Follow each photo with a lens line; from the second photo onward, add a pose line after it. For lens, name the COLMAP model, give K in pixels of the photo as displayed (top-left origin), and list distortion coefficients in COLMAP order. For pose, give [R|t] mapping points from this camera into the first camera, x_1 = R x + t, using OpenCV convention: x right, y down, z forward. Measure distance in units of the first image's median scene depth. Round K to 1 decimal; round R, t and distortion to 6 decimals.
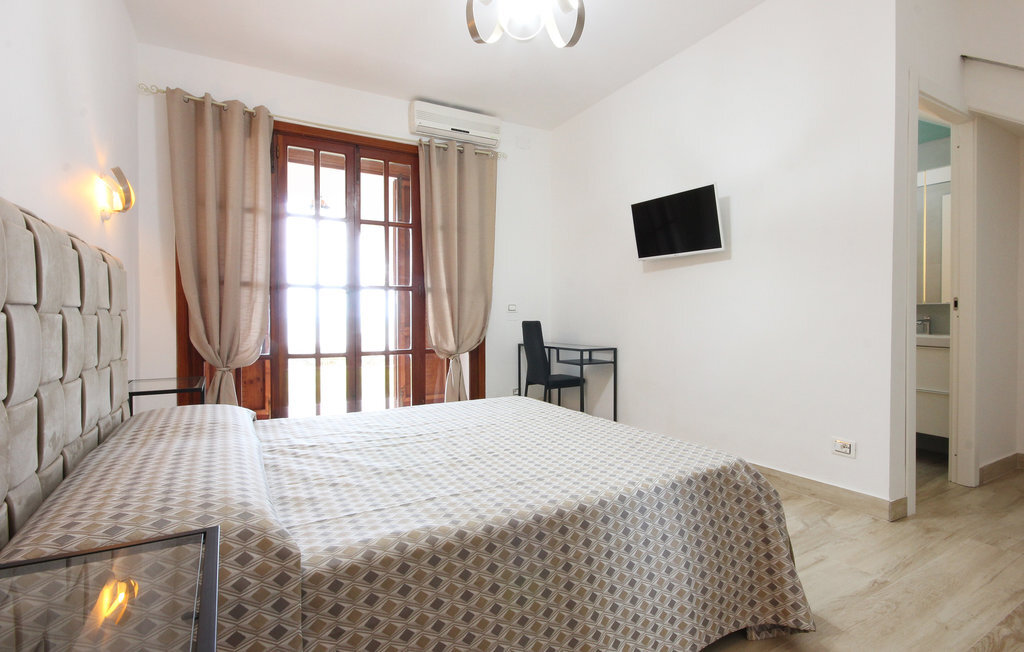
lens RADIAL K [[480.6, 0, 510.9], [0, 480.6, 319.3], [0, 0, 1]] dist [0.000460, -0.000162]
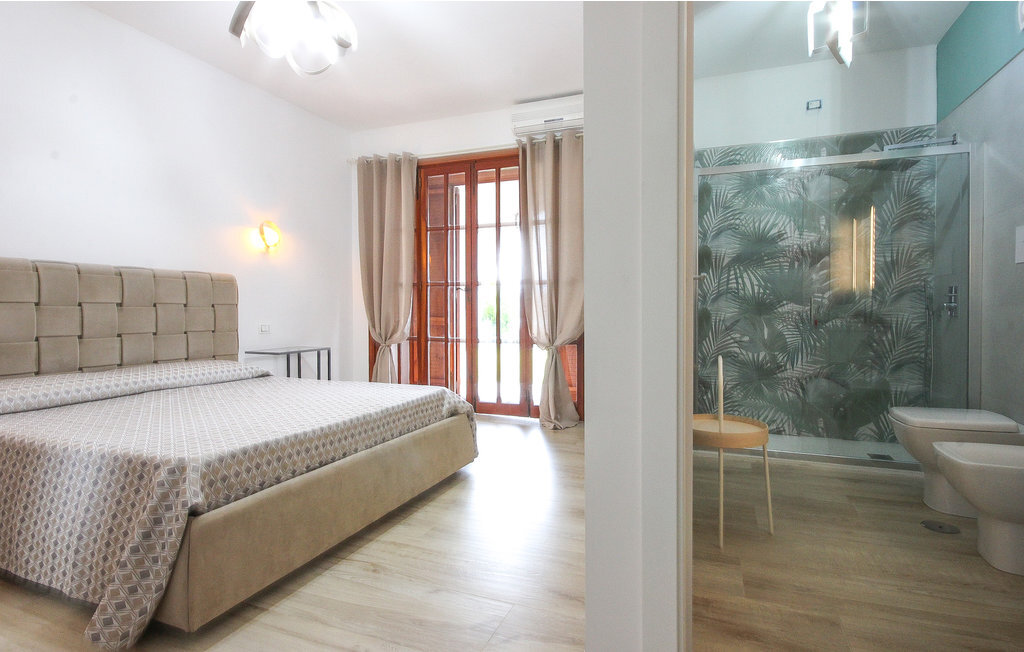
lens RADIAL K [[480.6, 0, 540.0], [0, 480.6, 310.4], [0, 0, 1]] dist [0.000460, -0.000162]
pose [[0.654439, 0.002865, -0.756109, 0.633481], [-0.006865, 0.999974, -0.002154, -0.001774], [0.756084, 0.006601, 0.654442, 0.347114]]
